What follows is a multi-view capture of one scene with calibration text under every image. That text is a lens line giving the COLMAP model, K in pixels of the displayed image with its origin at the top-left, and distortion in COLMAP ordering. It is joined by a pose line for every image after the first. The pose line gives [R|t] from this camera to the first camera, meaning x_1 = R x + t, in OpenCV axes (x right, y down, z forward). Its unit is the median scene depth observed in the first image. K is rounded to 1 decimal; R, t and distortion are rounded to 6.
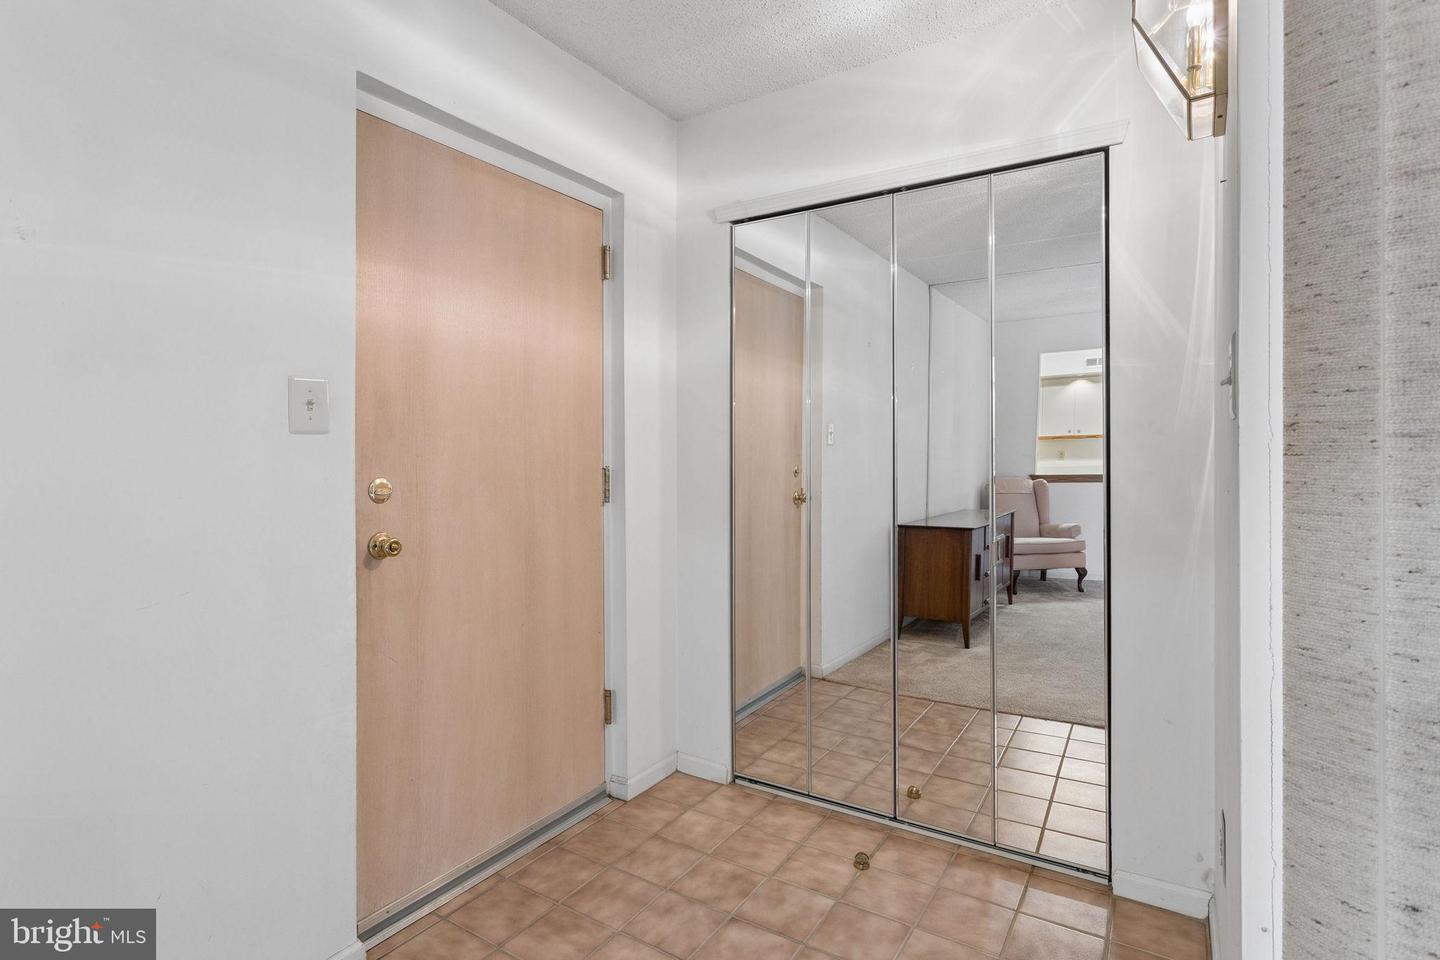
lens RADIAL K [[738.0, 0, 717.0], [0, 738.0, 451.4], [0, 0, 1]] dist [0.002343, 0.000944]
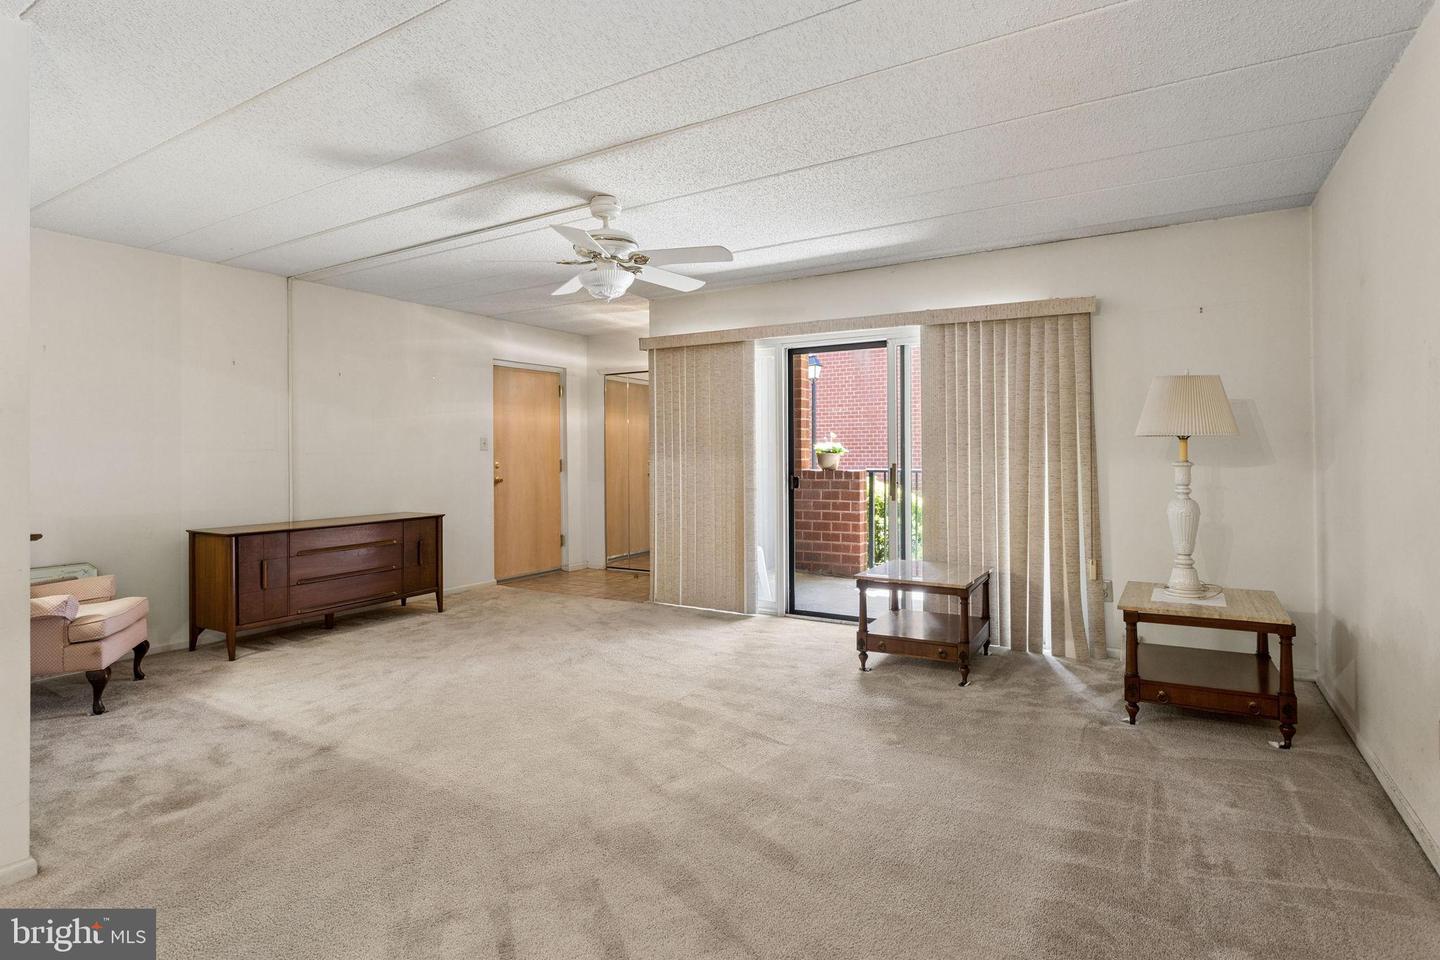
lens RADIAL K [[738.0, 0, 717.0], [0, 738.0, 451.4], [0, 0, 1]] dist [0.002343, 0.000944]
pose [[0.999765, -0.006133, 0.020809, 0.417377], [0.006176, 0.999979, -0.002008, -0.002203], [-0.020796, 0.002136, 0.999781, -1.990714]]
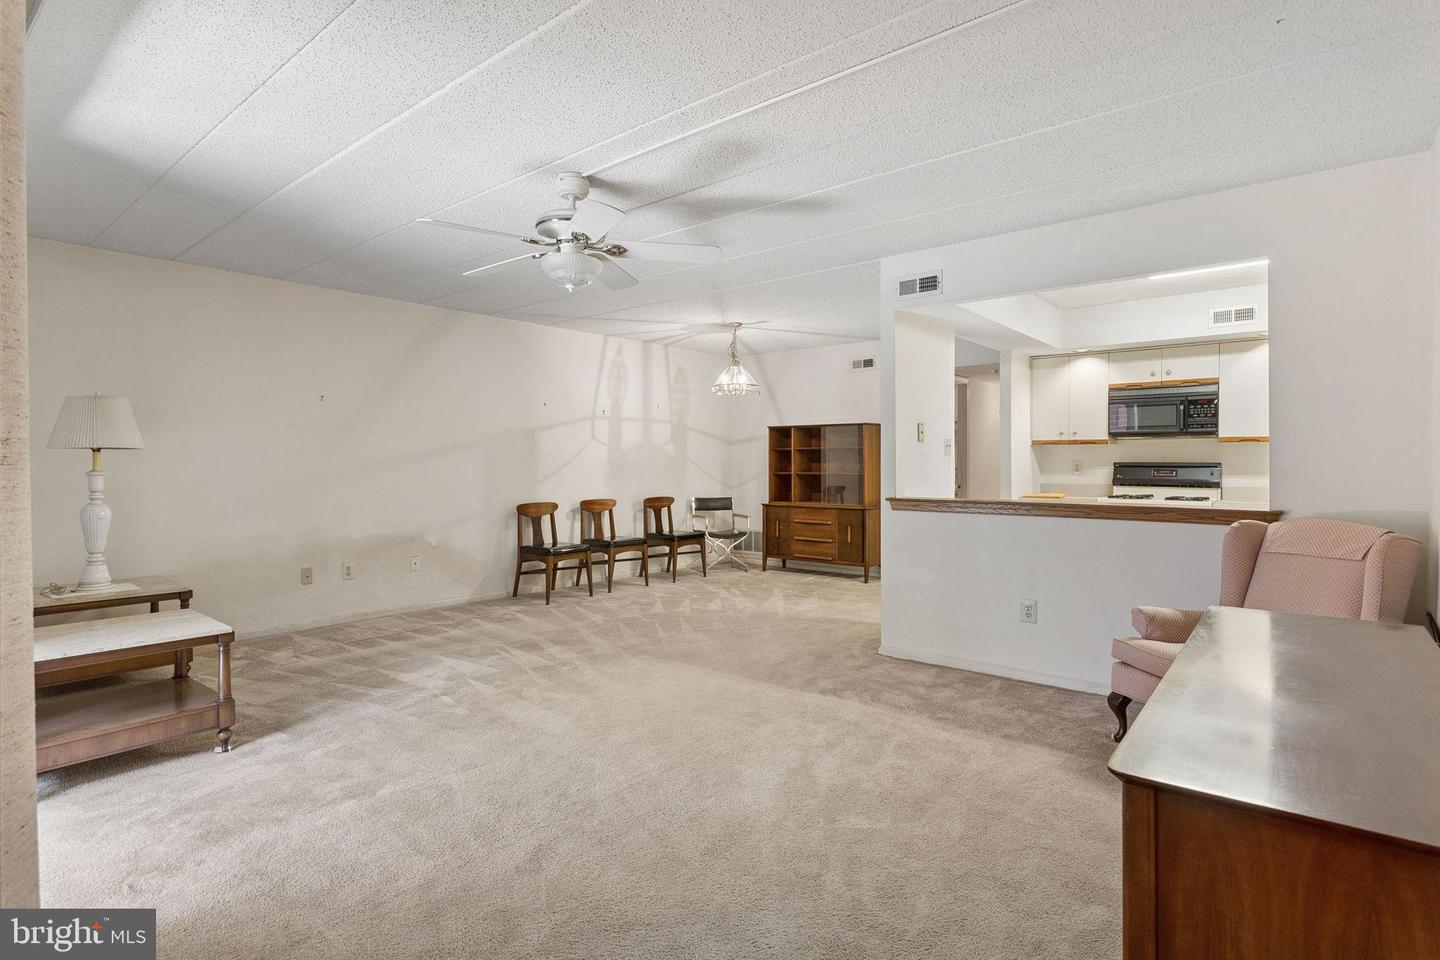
lens RADIAL K [[734.0, 0, 718.3], [0, 734.0, 471.9], [0, 0, 1]] dist [-0.001849, 0.000936]
pose [[-0.991824, 0.003177, 0.127574, -0.179497], [0.004616, 0.999929, 0.010988, 0.013572], [-0.127530, 0.011487, -0.991768, 0.710354]]
